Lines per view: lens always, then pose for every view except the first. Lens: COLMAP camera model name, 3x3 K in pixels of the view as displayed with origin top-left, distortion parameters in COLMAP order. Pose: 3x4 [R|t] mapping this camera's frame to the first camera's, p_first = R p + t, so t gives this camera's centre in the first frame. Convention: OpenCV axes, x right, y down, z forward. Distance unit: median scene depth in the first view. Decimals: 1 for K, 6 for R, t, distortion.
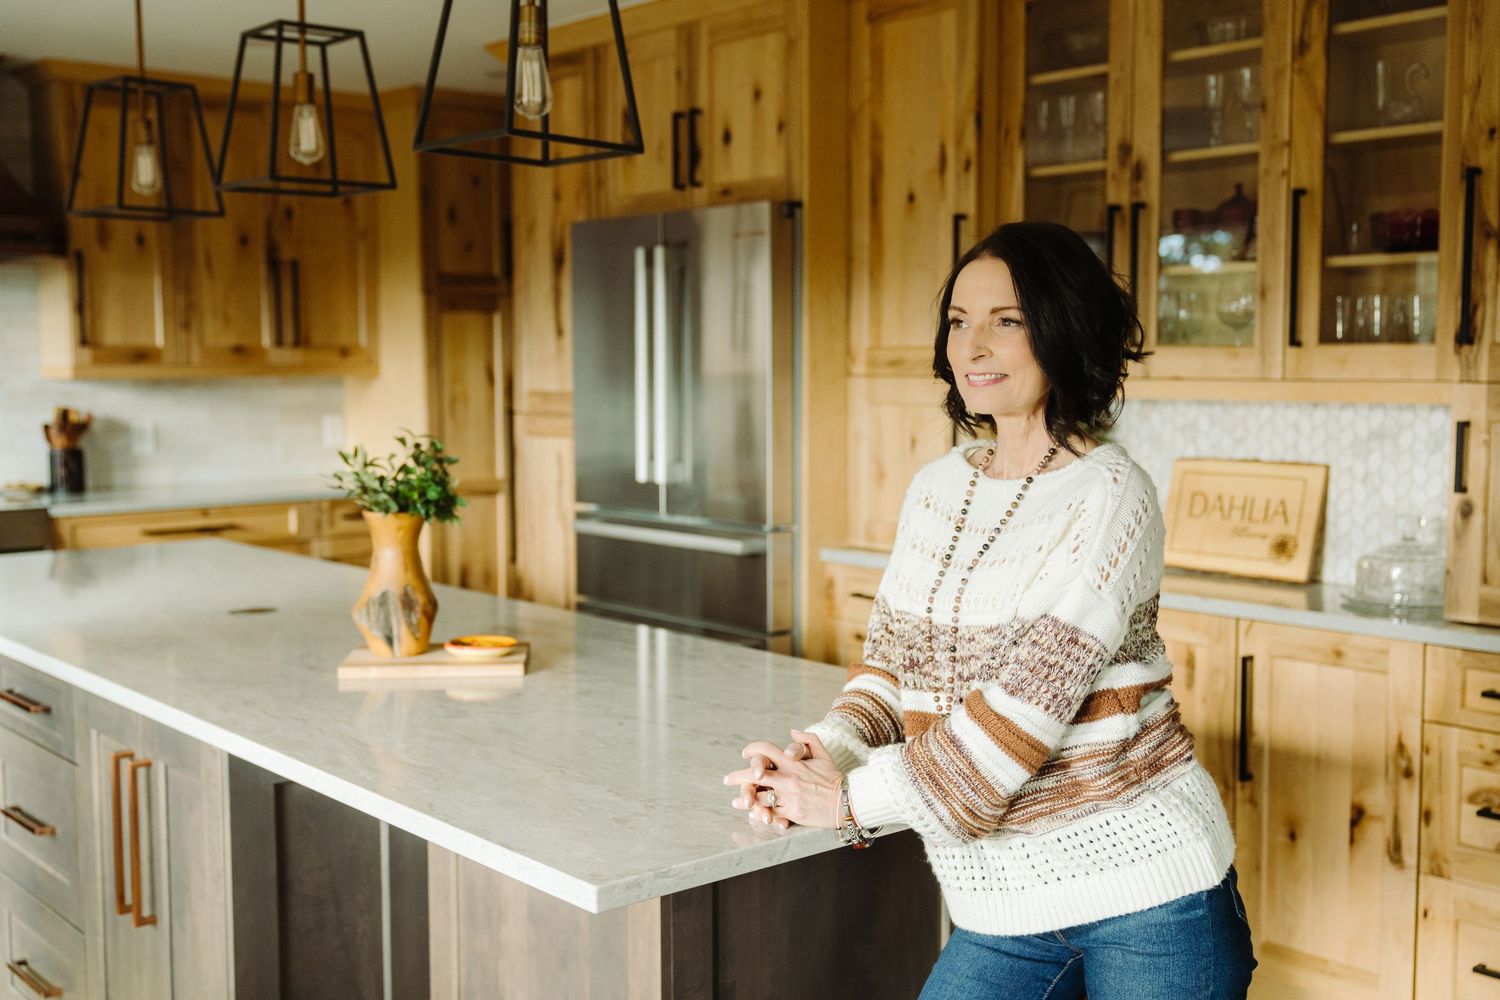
lens RADIAL K [[1635.2, 0, 750.0], [0, 1635.2, 500.0], [0, 0, 1]] dist [0.015395, 0.034831]
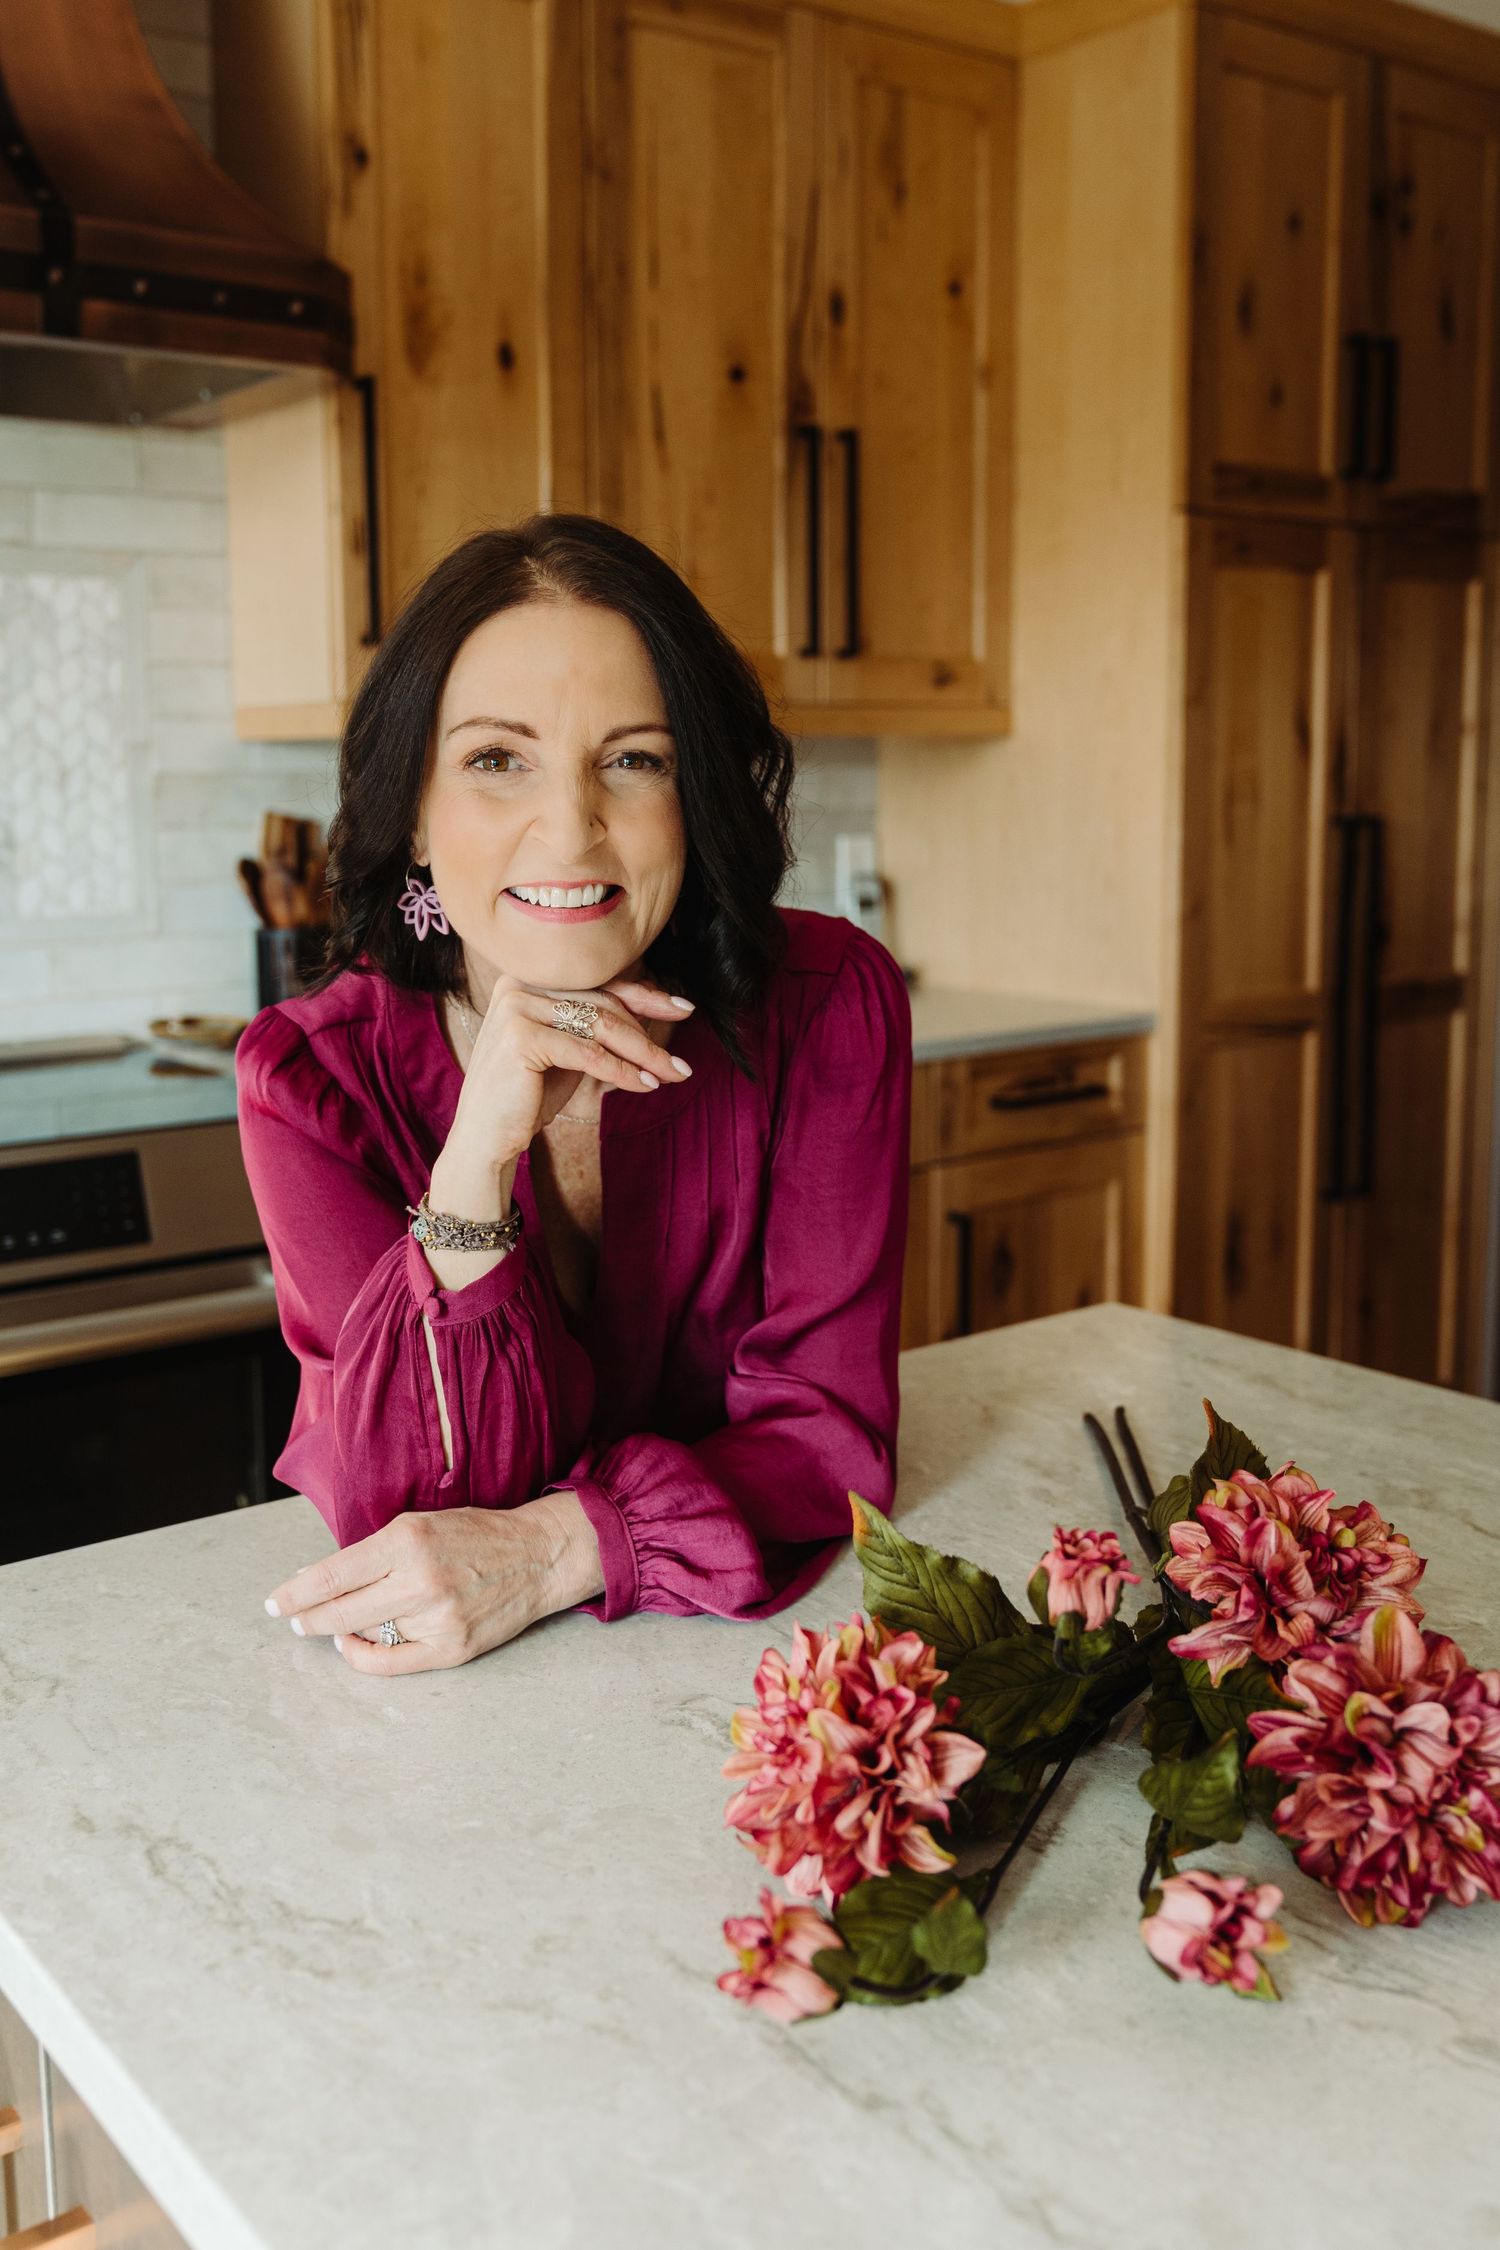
lens RADIAL K [[2119.8, 0, 678.7], [0, 2119.8, 1015.6], [0, 0, 1]] dist [-0.012635, -0.007858]
pose [[0.998124, 0.000612, -0.061225, -0.286764], [0.001363, 0.999480, 0.032209, -0.025480], [0.061212, -0.032232, 0.997604, 0.497201]]
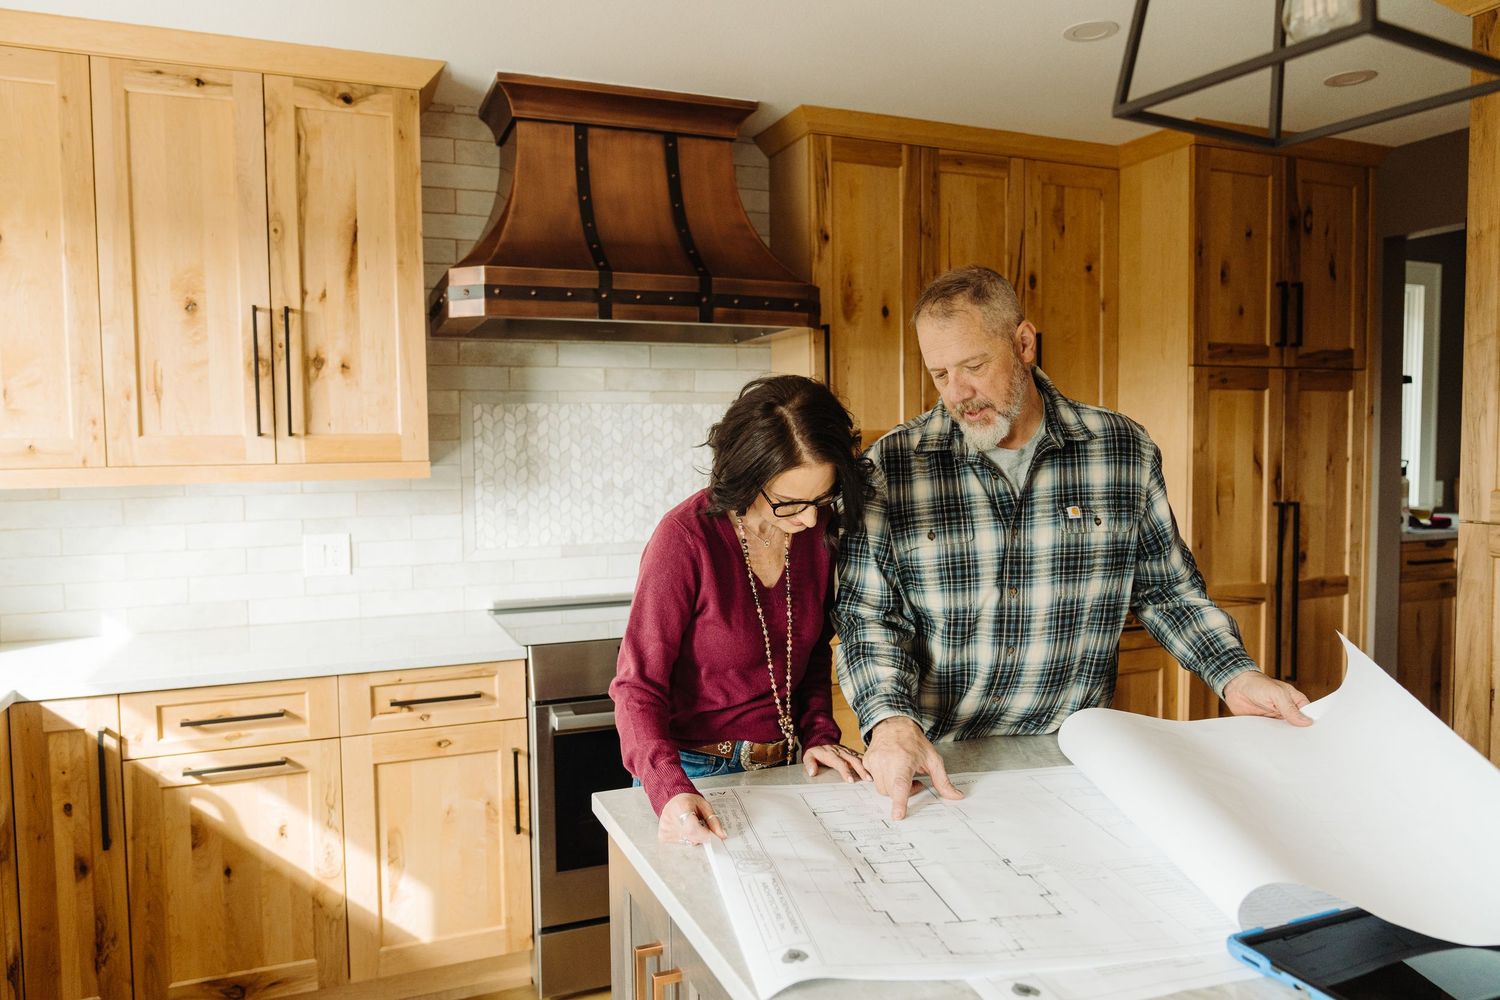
lens RADIAL K [[1031.0, 0, 743.1], [0, 1031.0, 500.9], [0, 0, 1]] dist [-0.035855, 0.025511]
pose [[0.951253, 0.008721, -0.308287, -0.257125], [-0.019305, 0.999324, -0.031299, -0.036044], [0.307806, 0.035725, 0.950778, 0.428319]]
